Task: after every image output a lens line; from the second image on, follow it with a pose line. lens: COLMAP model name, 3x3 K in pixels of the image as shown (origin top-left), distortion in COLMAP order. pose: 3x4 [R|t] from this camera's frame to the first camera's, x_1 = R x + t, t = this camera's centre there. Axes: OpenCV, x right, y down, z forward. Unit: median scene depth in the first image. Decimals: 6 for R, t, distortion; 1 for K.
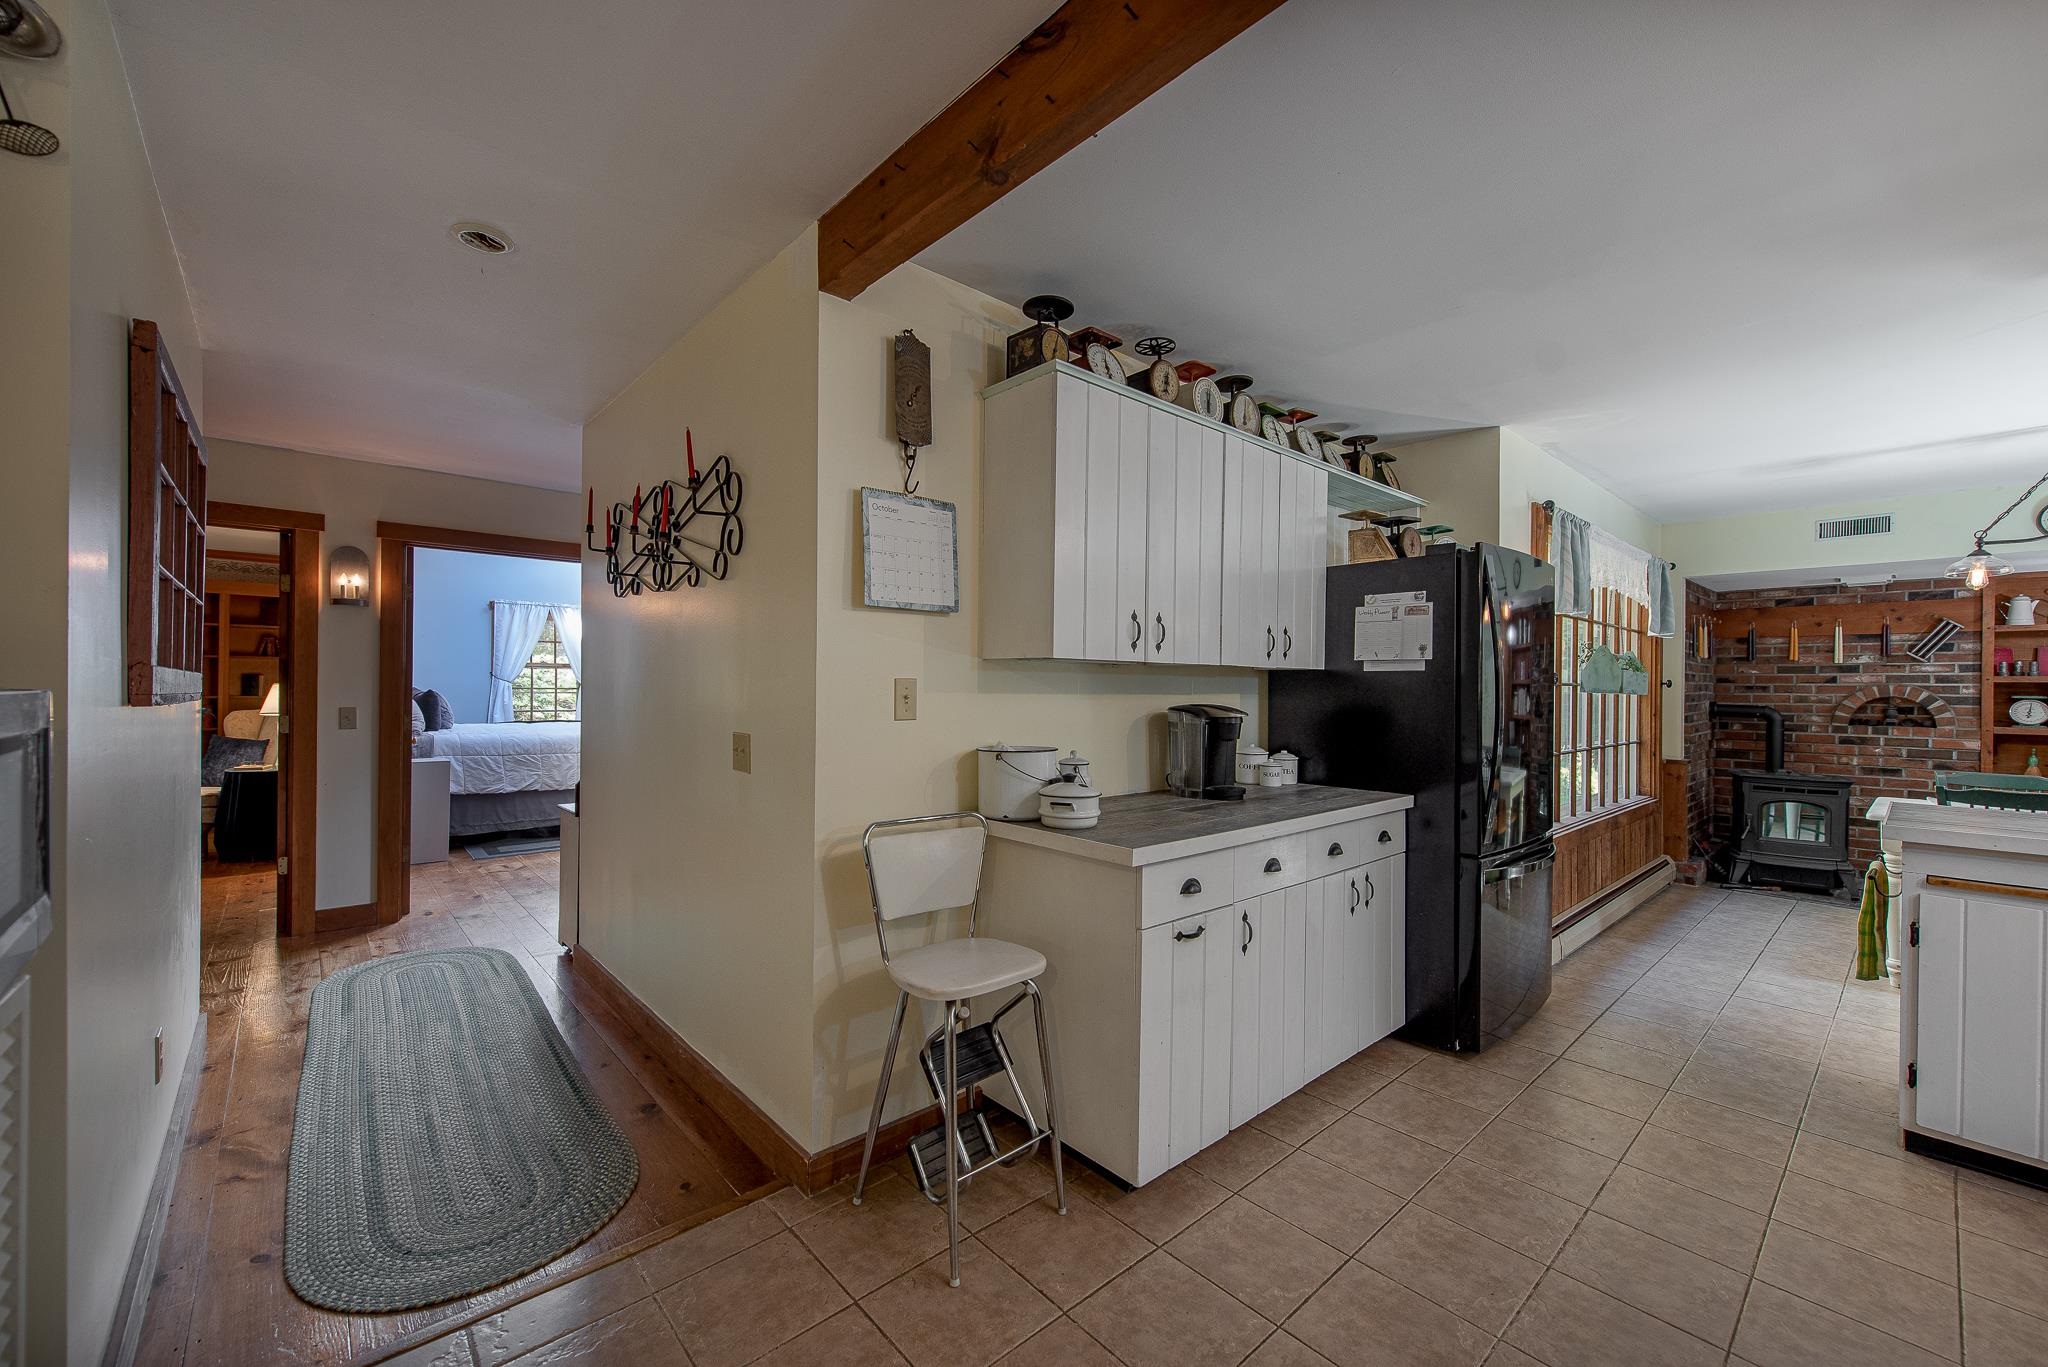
lens RADIAL K [[809.2, 0, 1025.4], [0, 809.2, 688.0], [0, 0, 1]] dist [0.009910, -0.003187]
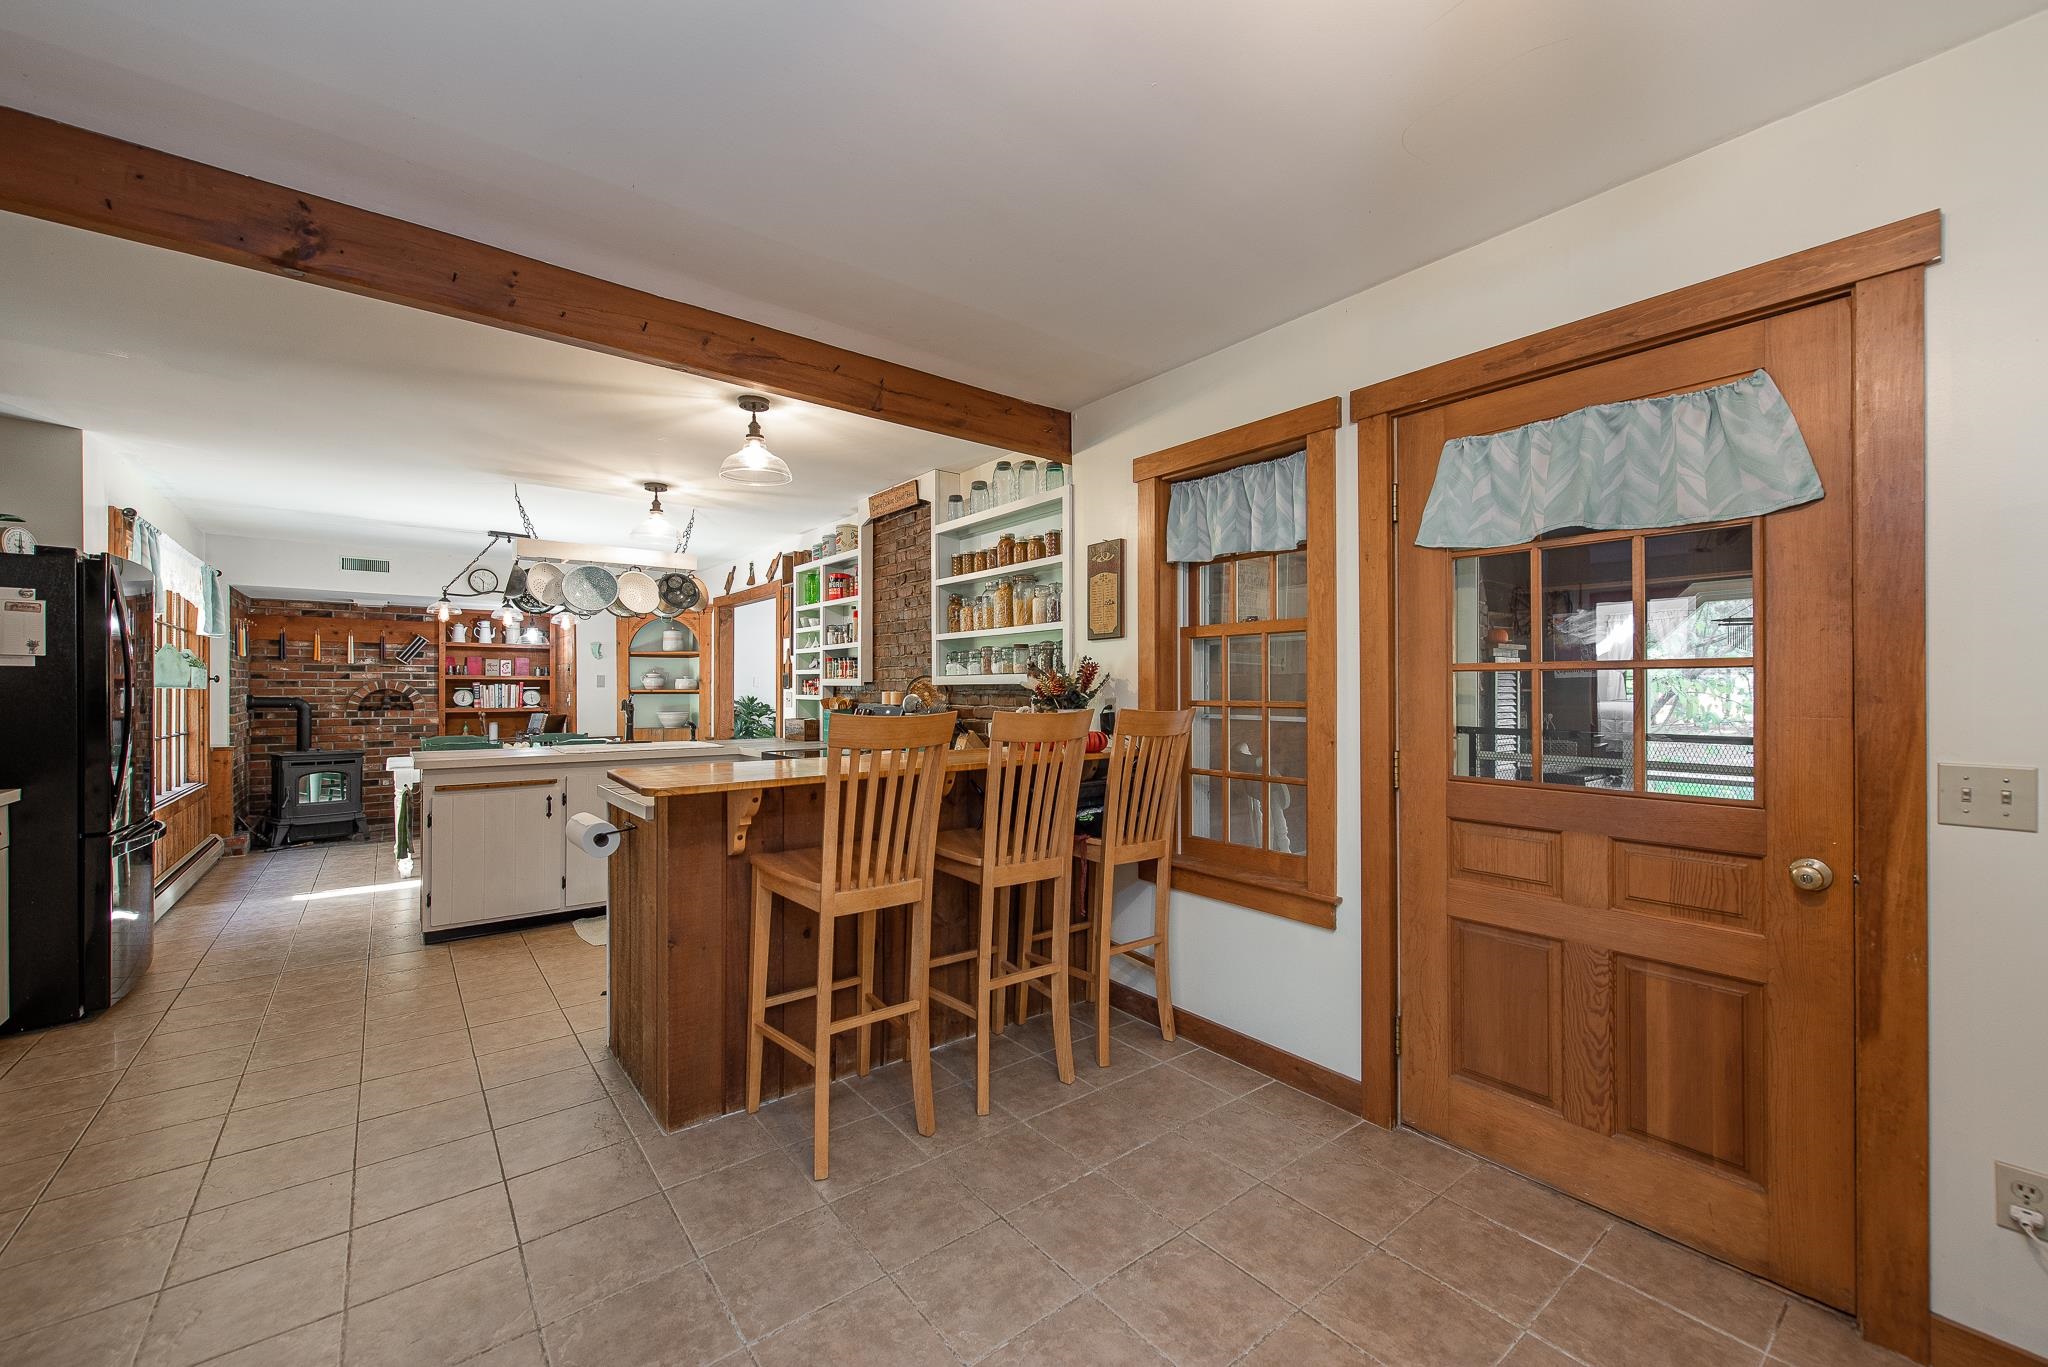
lens RADIAL K [[801.0, 0, 1031.3], [0, 801.0, 688.8], [0, 0, 1]] dist [0.001906, 0.000143]
pose [[0.053399, -0.007951, 0.998542, -0.237018], [-0.000065, 0.999968, 0.007966, -0.000543], [-0.998573, -0.000490, 0.053397, -0.164582]]
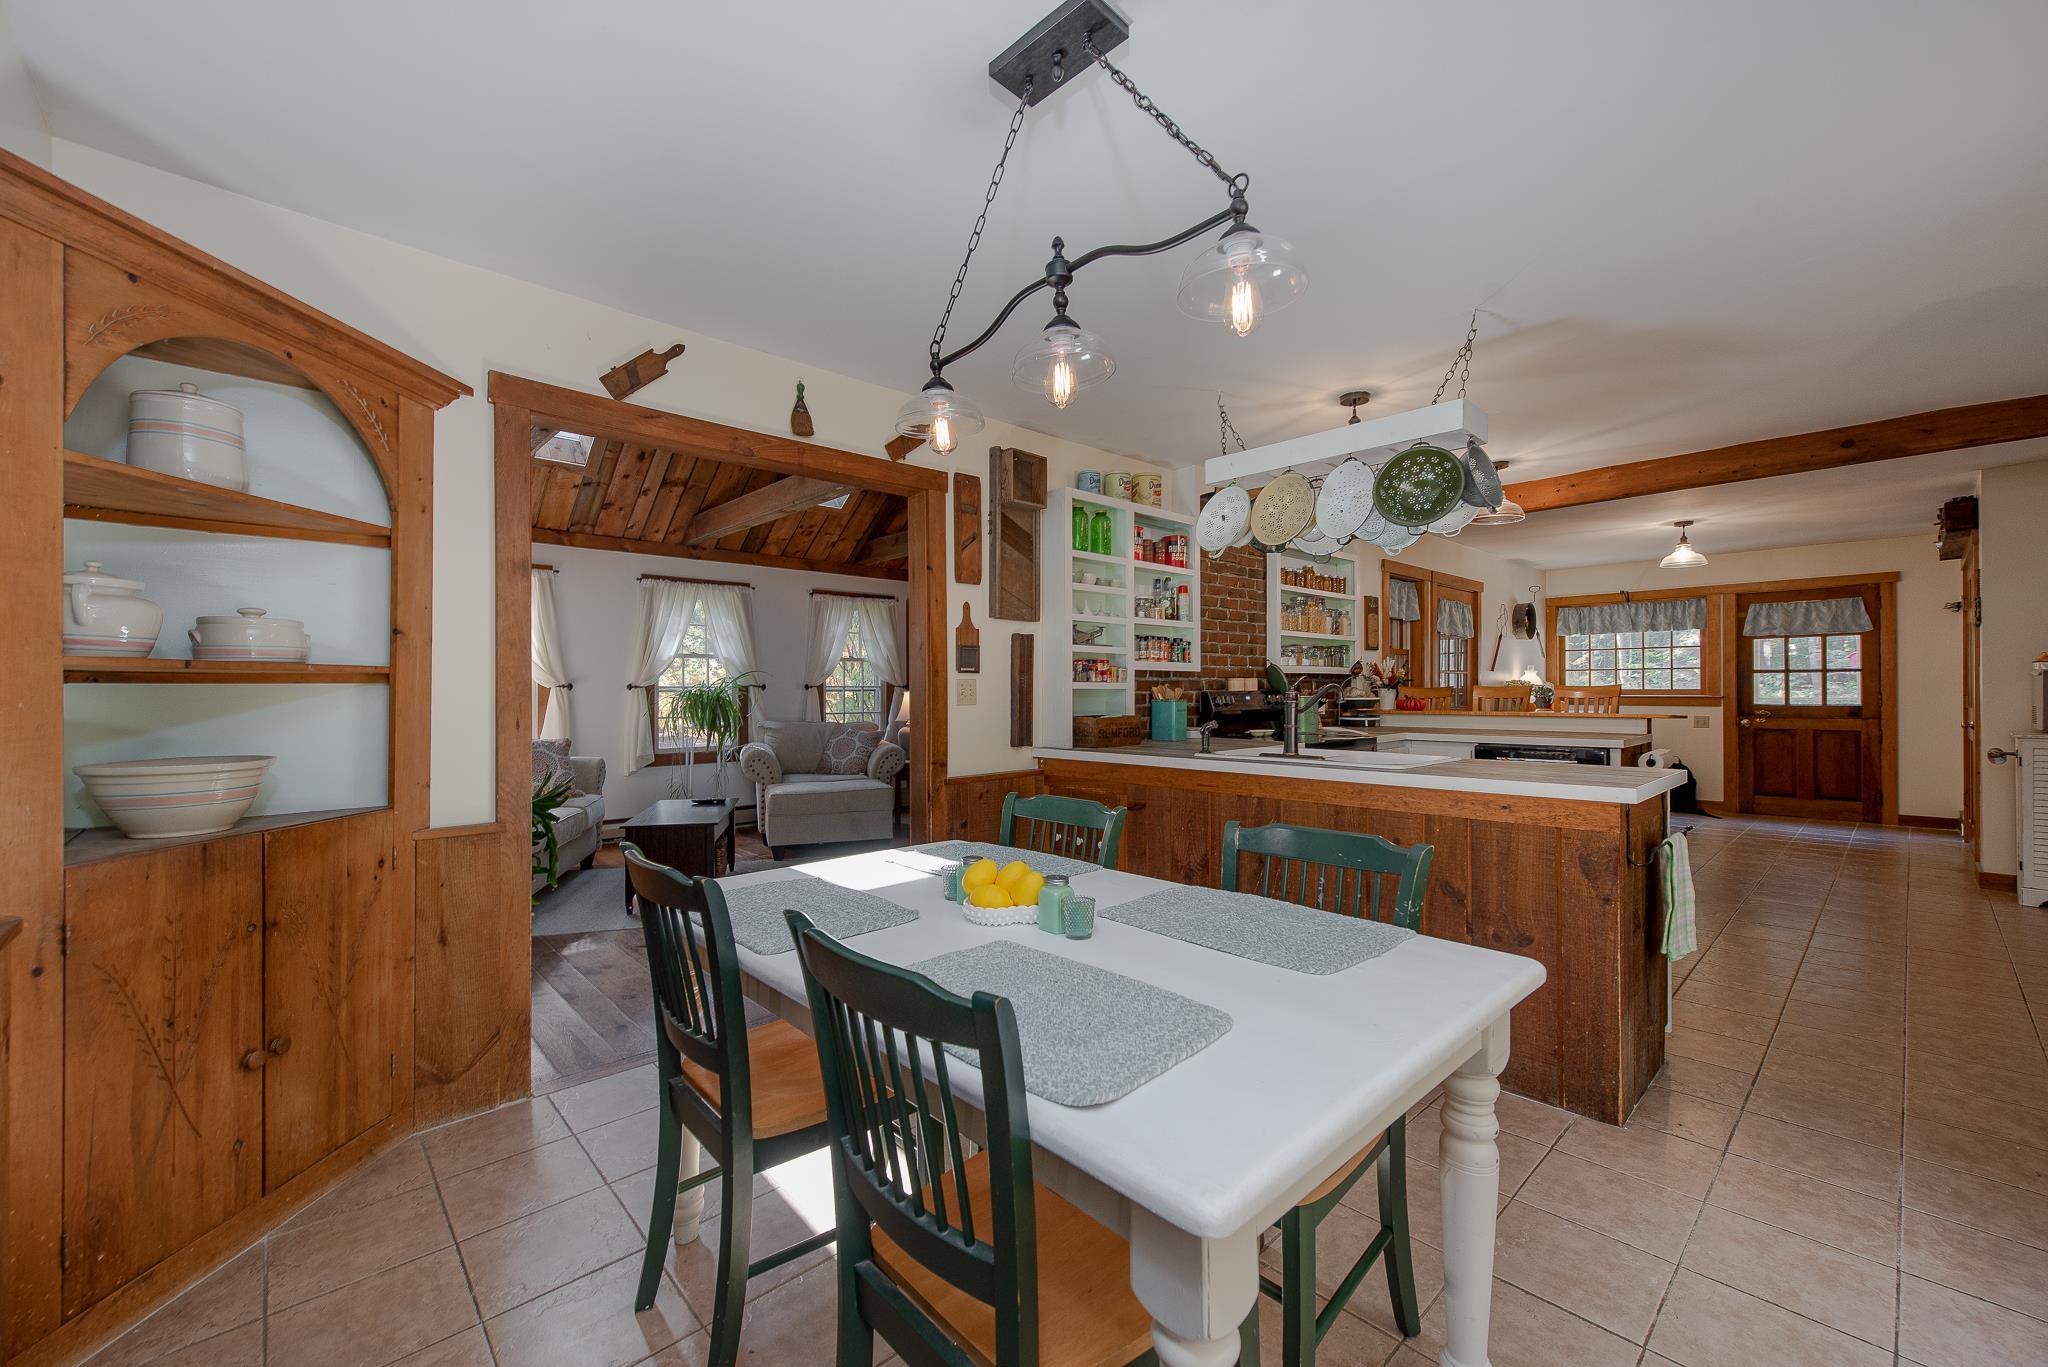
lens RADIAL K [[809.2, 0, 1025.4], [0, 809.2, 688.0], [0, 0, 1]] dist [0.009910, -0.003187]
pose [[-0.999887, -0.004315, -0.014431, 0.814026], [-0.004267, 0.999985, -0.003402, 0.022750], [0.014446, -0.003340, -0.999890, 0.869658]]
